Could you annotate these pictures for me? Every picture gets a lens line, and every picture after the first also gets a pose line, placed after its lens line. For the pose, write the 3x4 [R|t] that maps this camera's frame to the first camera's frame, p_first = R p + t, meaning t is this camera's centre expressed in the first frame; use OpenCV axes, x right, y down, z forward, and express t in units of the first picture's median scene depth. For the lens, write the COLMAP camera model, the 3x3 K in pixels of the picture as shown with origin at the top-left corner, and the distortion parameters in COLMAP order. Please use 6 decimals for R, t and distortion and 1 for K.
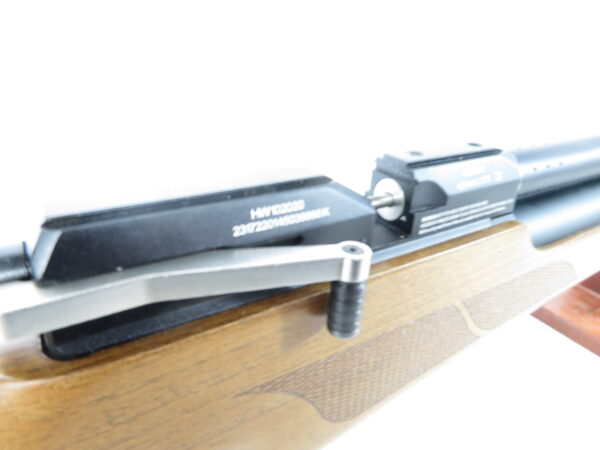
lens RADIAL K [[427.4, 0, 300.0], [0, 427.4, 225.0], [0, 0, 1]] dist [0.003497, 0.001619]
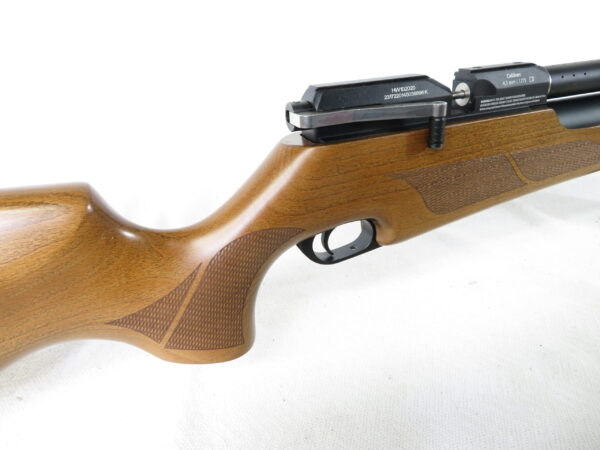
lens RADIAL K [[427.4, 0, 300.0], [0, 427.4, 225.0], [0, 0, 1]] dist [0.003497, 0.001619]
pose [[0.971084, -0.014004, -0.238325, -0.043433], [0.015760, 0.999861, 0.005465, 0.523978], [0.238215, -0.009063, 0.971170, -1.045564]]
